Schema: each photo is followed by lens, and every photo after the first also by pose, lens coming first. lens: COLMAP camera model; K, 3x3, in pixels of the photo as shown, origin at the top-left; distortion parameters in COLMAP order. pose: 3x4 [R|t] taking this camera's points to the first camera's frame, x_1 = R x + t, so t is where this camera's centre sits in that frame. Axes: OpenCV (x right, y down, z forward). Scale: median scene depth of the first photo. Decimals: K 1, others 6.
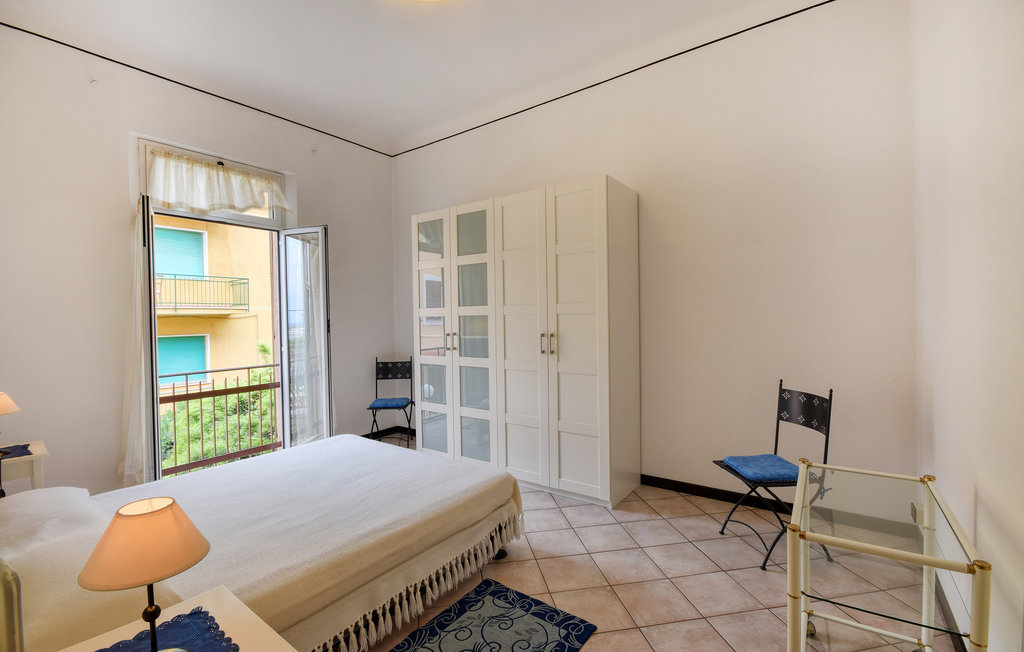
lens RADIAL K [[460.2, 0, 511.5], [0, 460.2, 312.3], [0, 0, 1]] dist [0.000439, 0.000125]
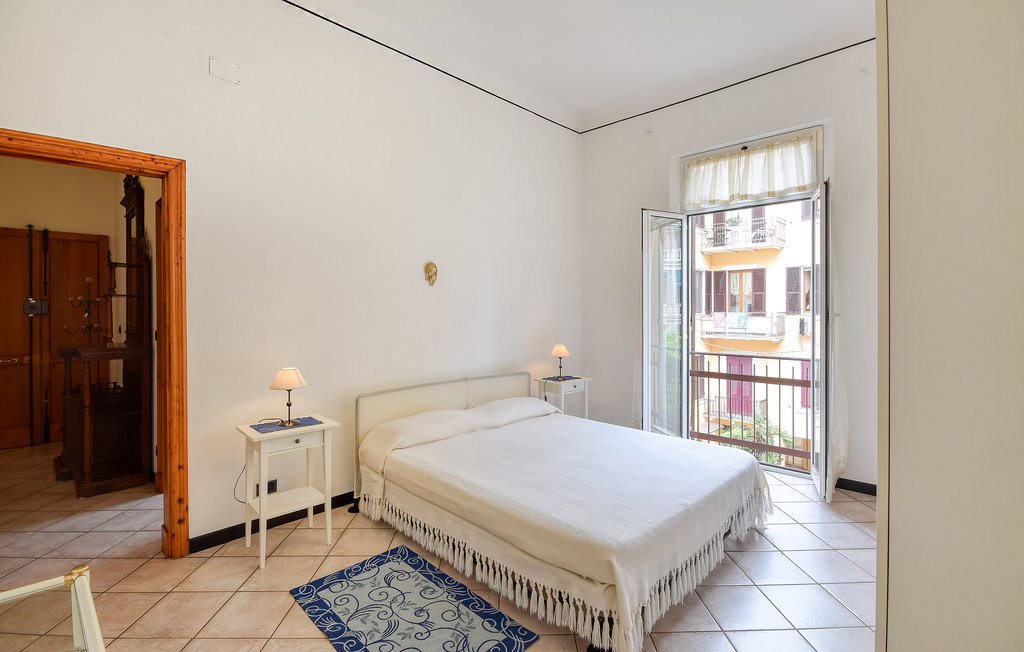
lens RADIAL K [[460.2, 0, 511.5], [0, 460.2, 312.3], [0, 0, 1]] dist [0.000439, 0.000125]
pose [[-0.156045, 0.023339, -0.987474, 0.762110], [0.016299, 0.999646, 0.021051, 0.004378], [0.987615, -0.012810, -0.156370, 1.143811]]
